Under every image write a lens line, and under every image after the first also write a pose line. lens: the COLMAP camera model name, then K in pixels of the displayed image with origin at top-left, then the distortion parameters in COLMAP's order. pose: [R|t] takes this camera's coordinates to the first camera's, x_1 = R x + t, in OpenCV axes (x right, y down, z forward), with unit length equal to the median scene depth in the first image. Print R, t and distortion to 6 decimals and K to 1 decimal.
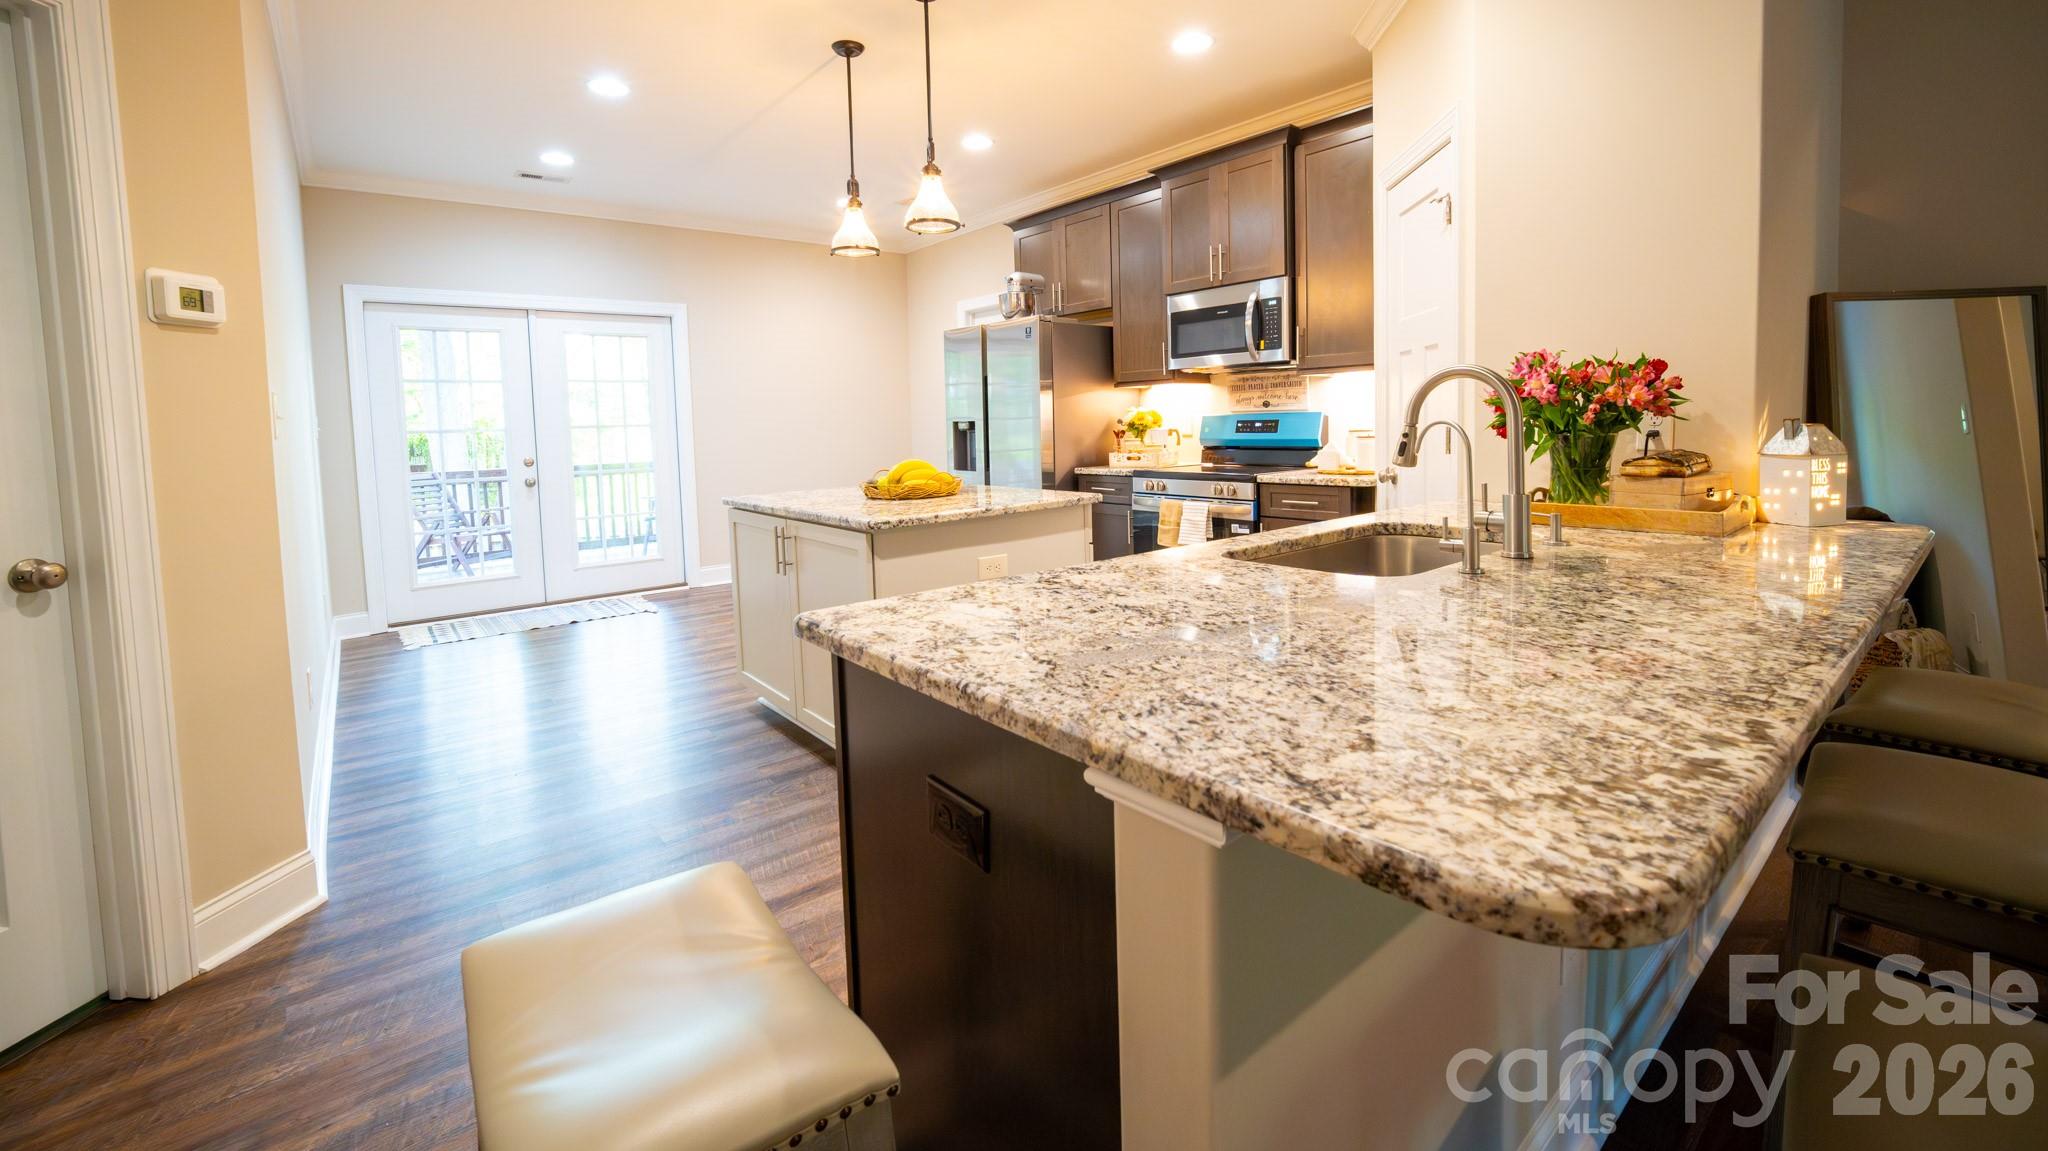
lens RADIAL K [[833.6, 0, 1023.3], [0, 833.6, 468.2], [0, 0, 1]] dist [-0.018278, 0.001337]
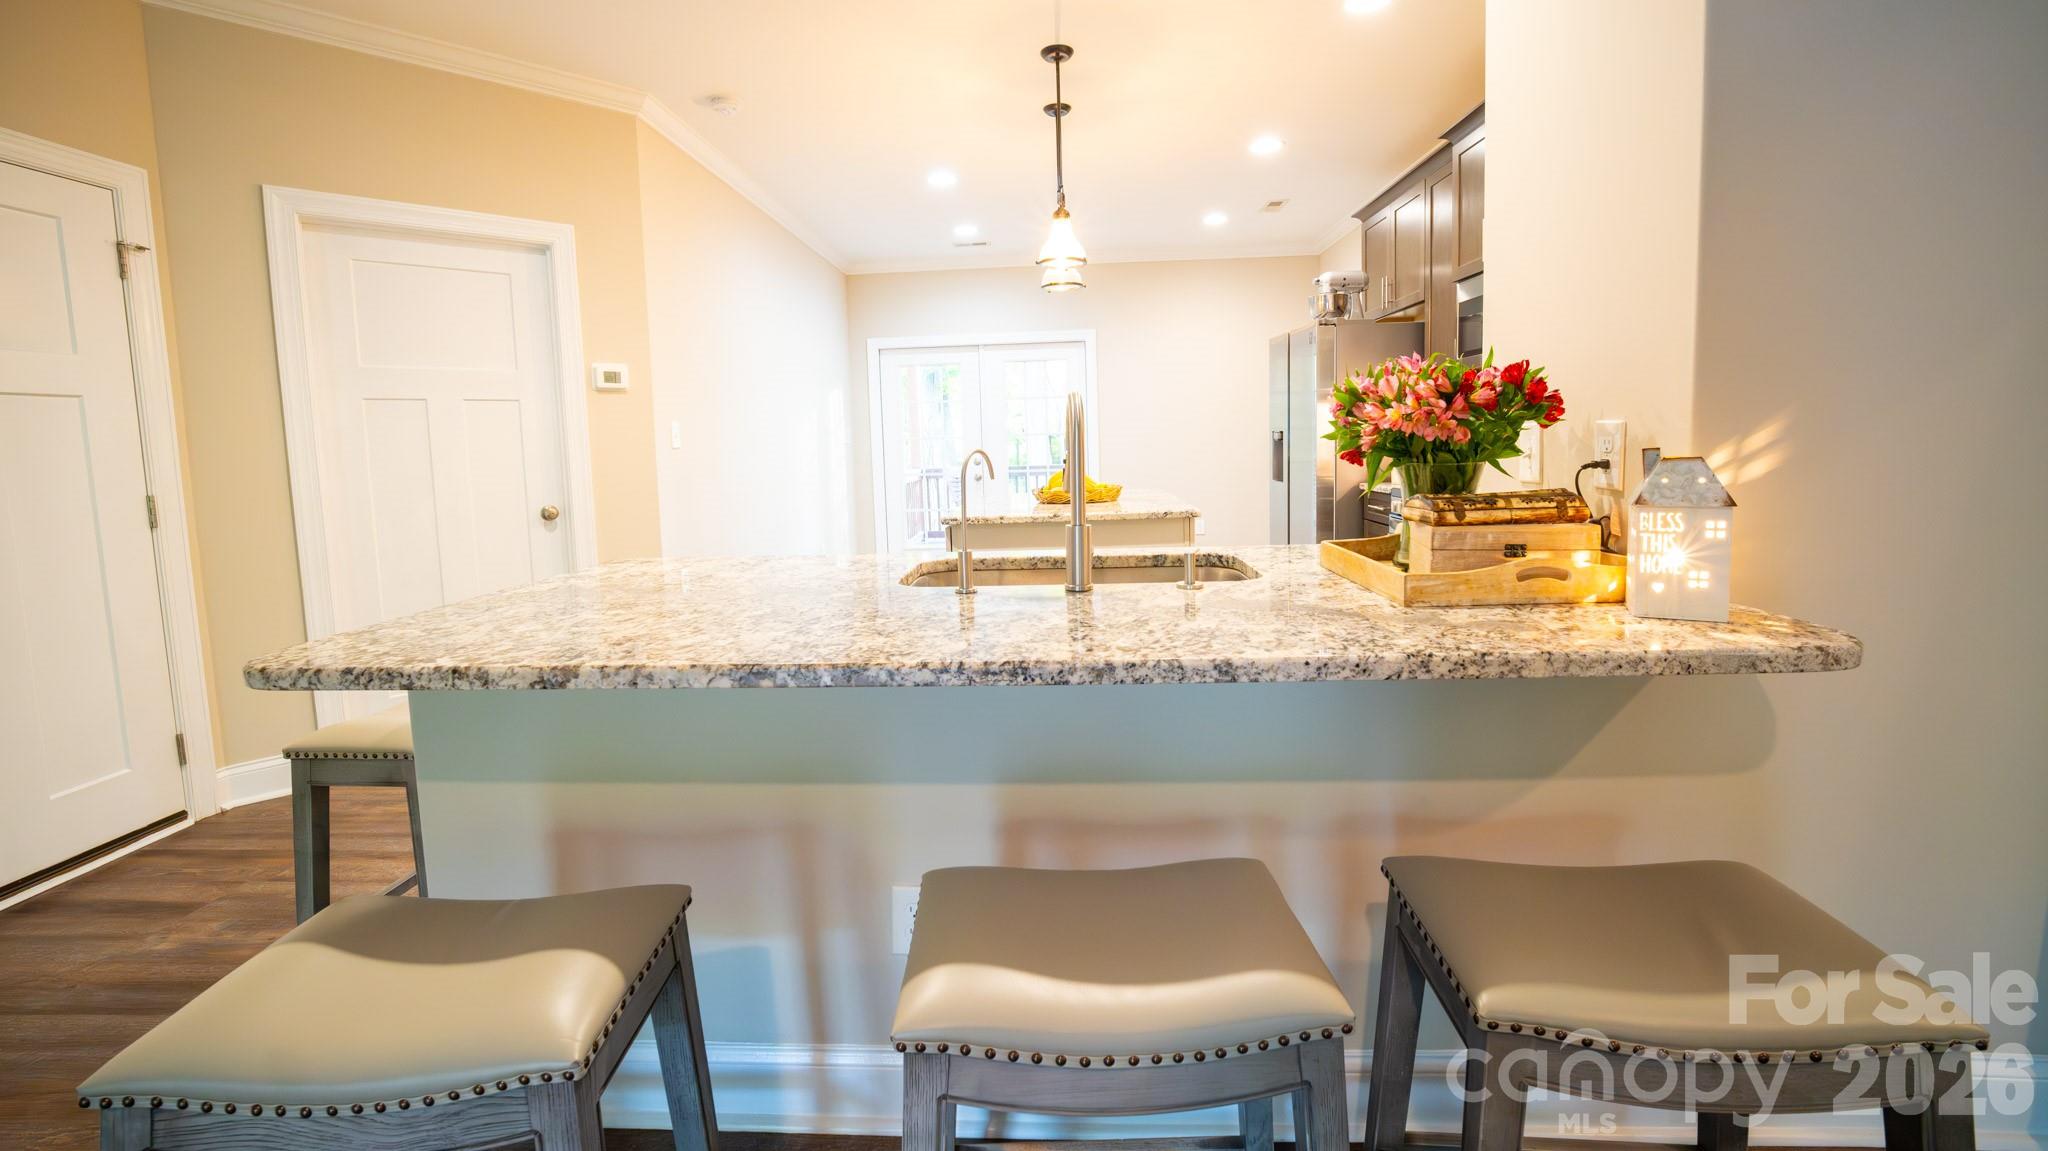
lens RADIAL K [[833.6, 0, 1012.9], [0, 833.6, 513.4], [0, 0, 1]] dist [-0.018278, 0.001337]
pose [[0.739437, 0.064597, -0.670120, 0.501386], [-0.029188, 0.997526, 0.063951, -0.018398], [0.672593, -0.027728, 0.739493, 0.086951]]
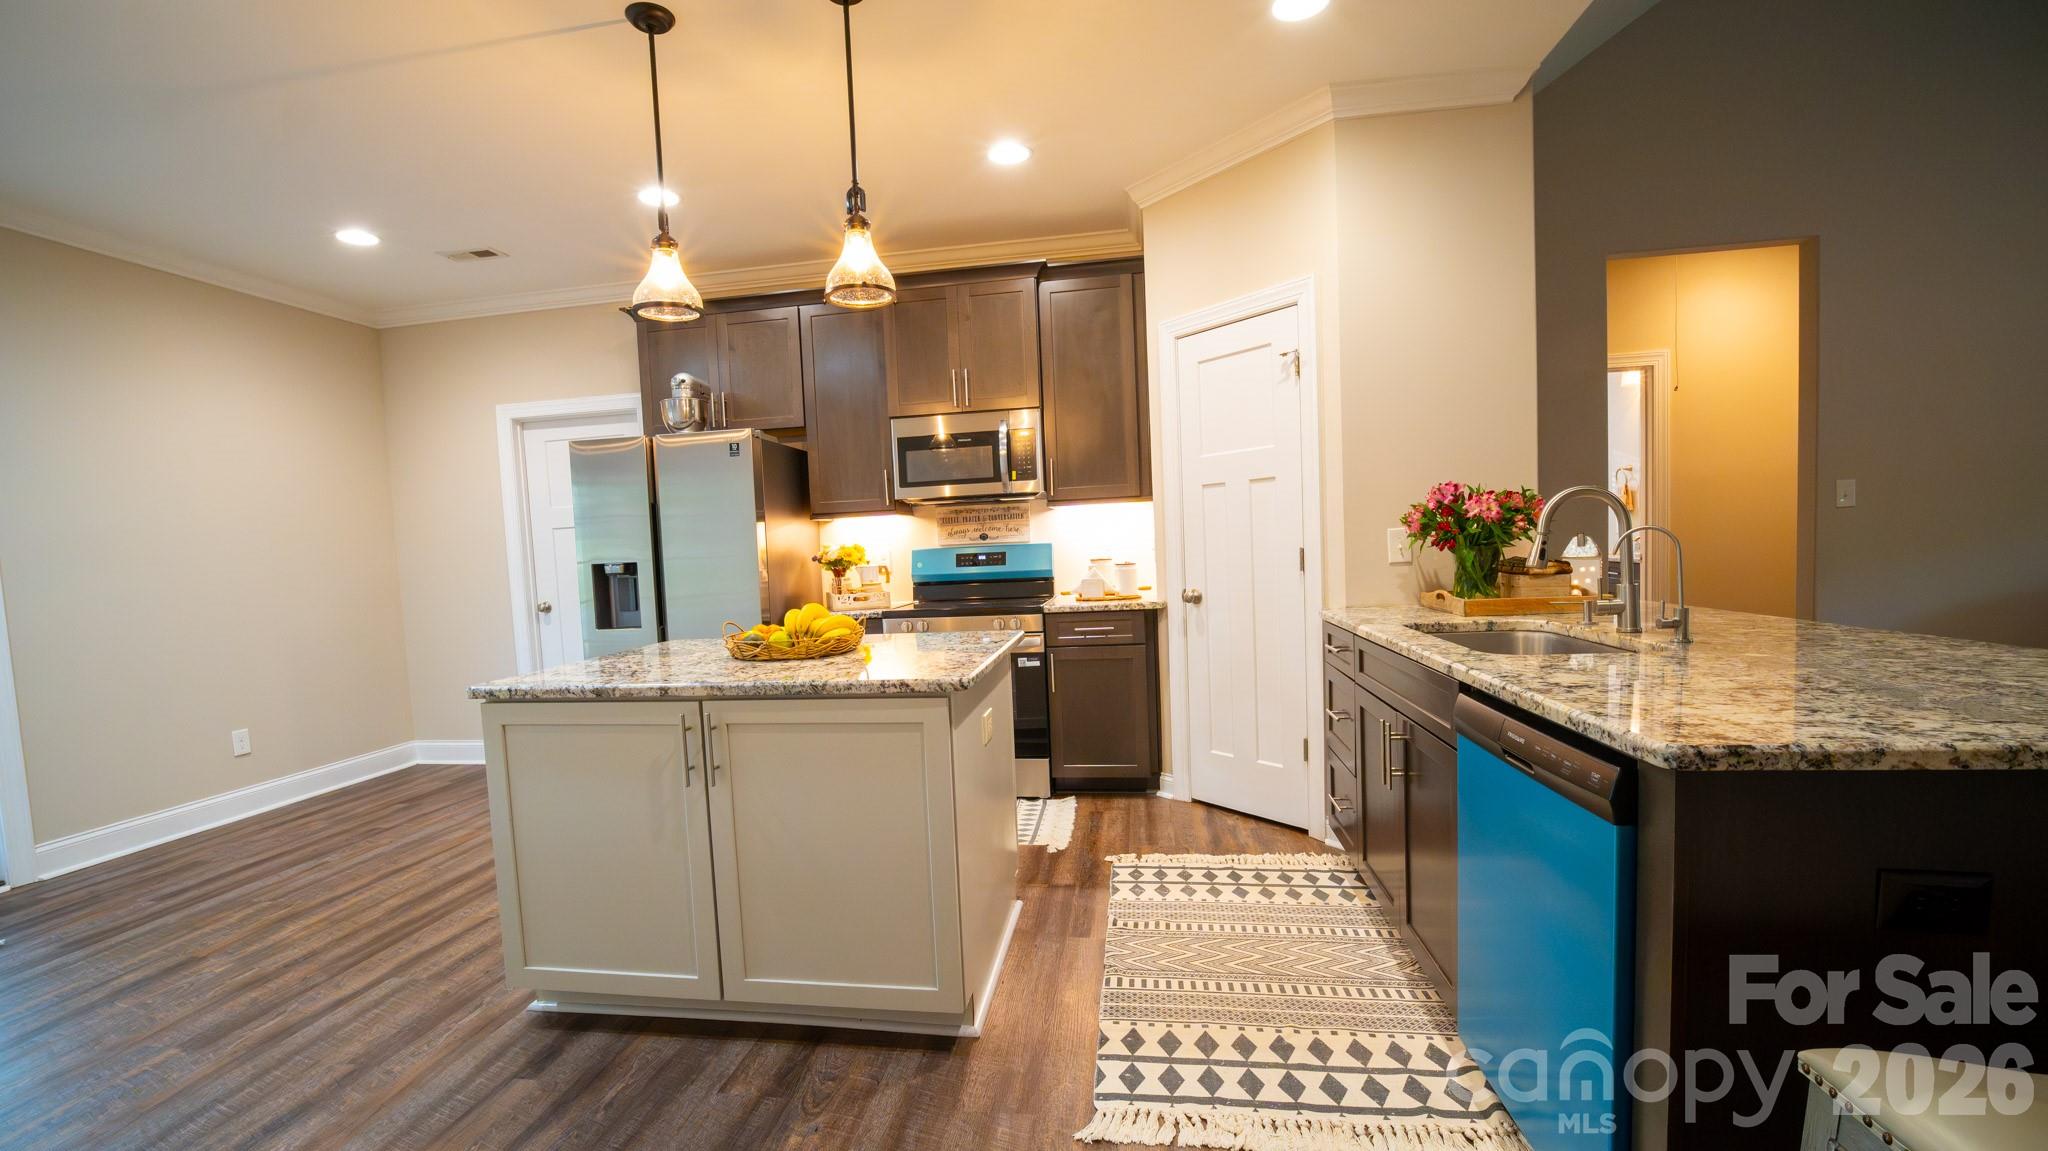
lens RADIAL K [[866.5, 0, 1005.5], [0, 866.5, 588.2], [0, 0, 1]] dist [-0.011903, 0.000362]
pose [[0.754725, -0.040086, 0.654816, -0.435830], [0.062974, 0.997949, -0.011491, -0.003548], [-0.653012, 0.049909, 0.755701, 0.257220]]
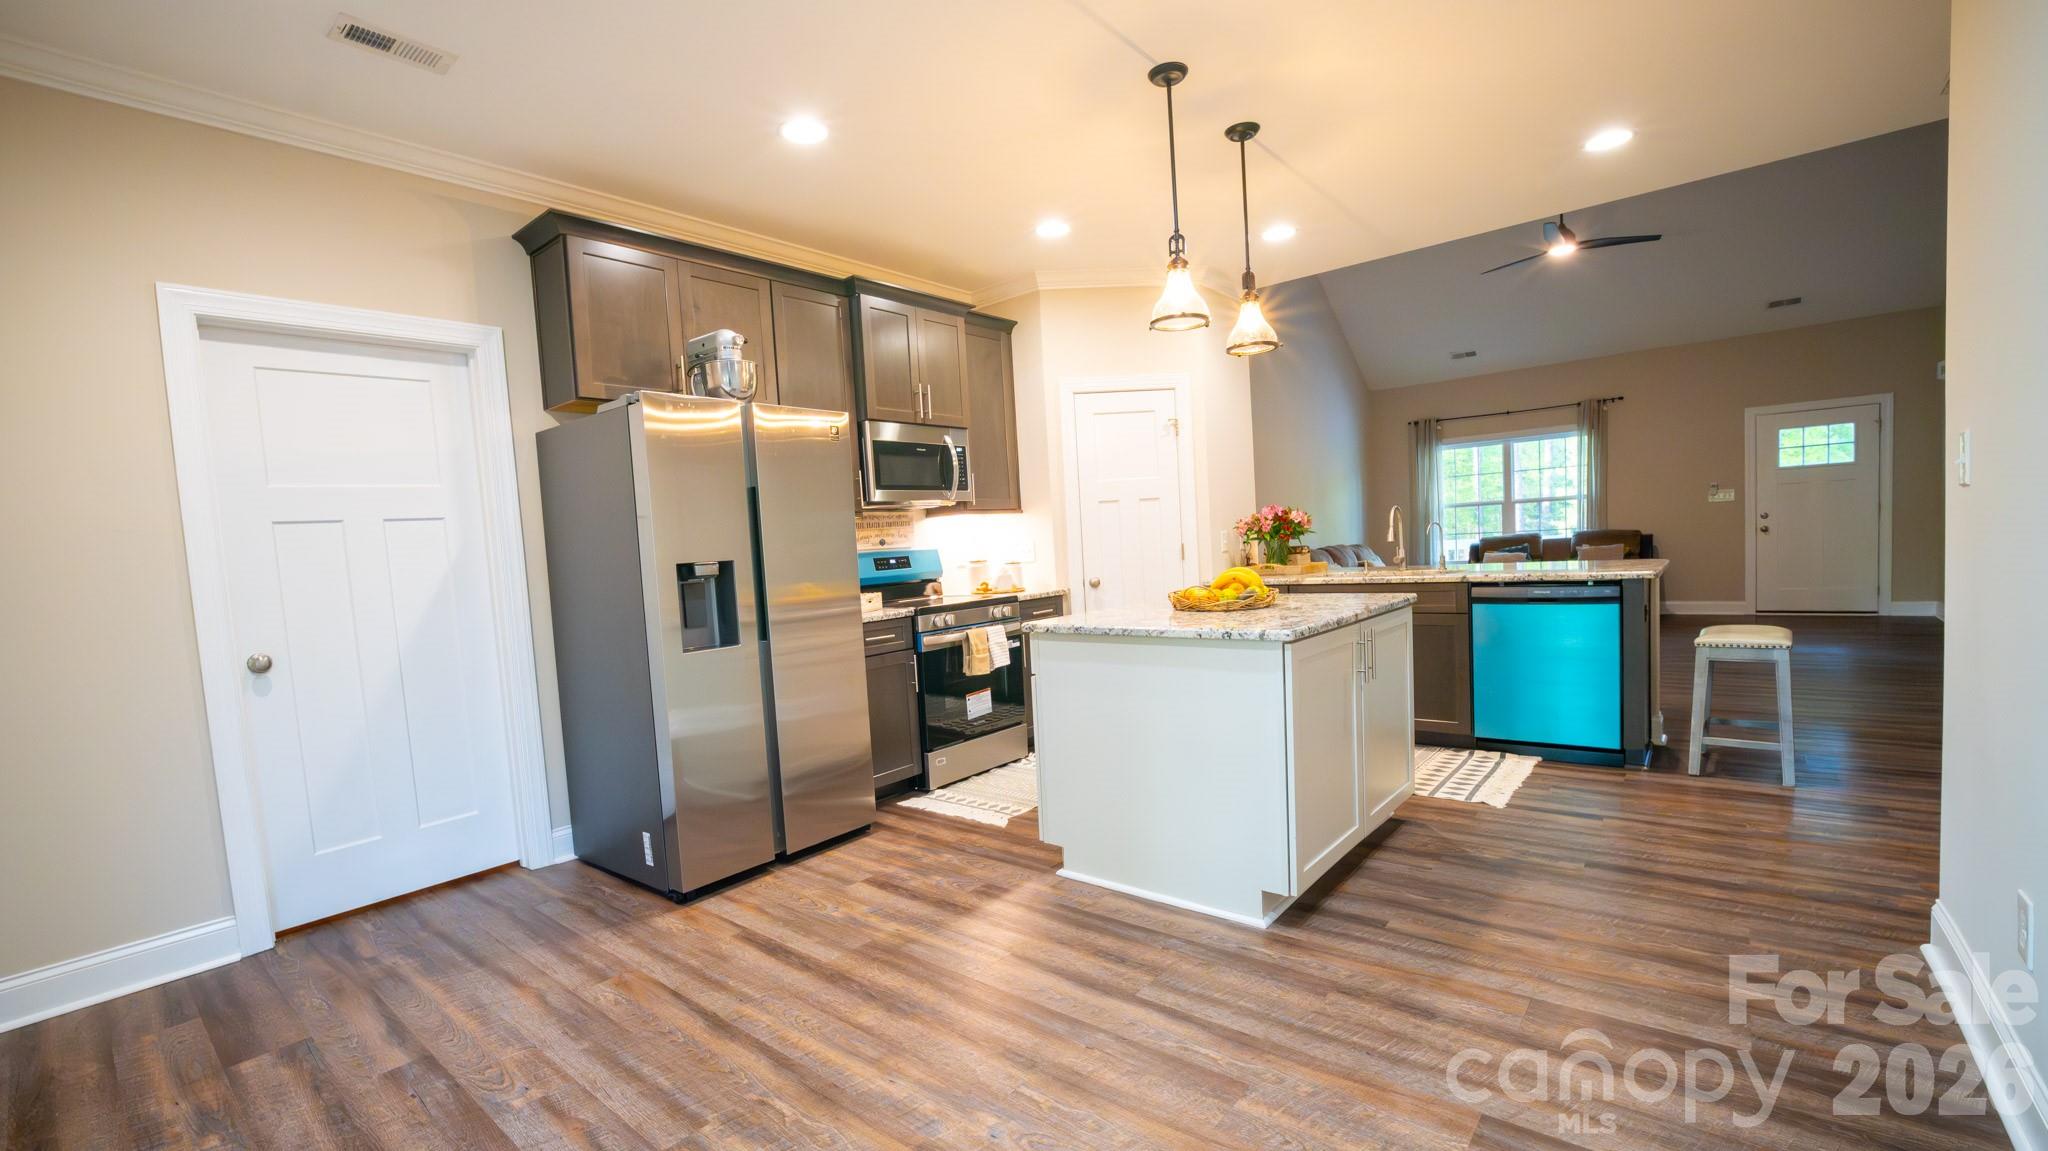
lens RADIAL K [[833.6, 0, 1004.4], [0, 833.6, 600.8], [0, 0, 1]] dist [-0.018278, 0.001337]
pose [[-0.159222, -0.030666, 0.986766, -0.910629], [0.121918, 0.991256, 0.050478, -0.047123], [-0.979686, 0.128342, -0.154091, 1.230722]]
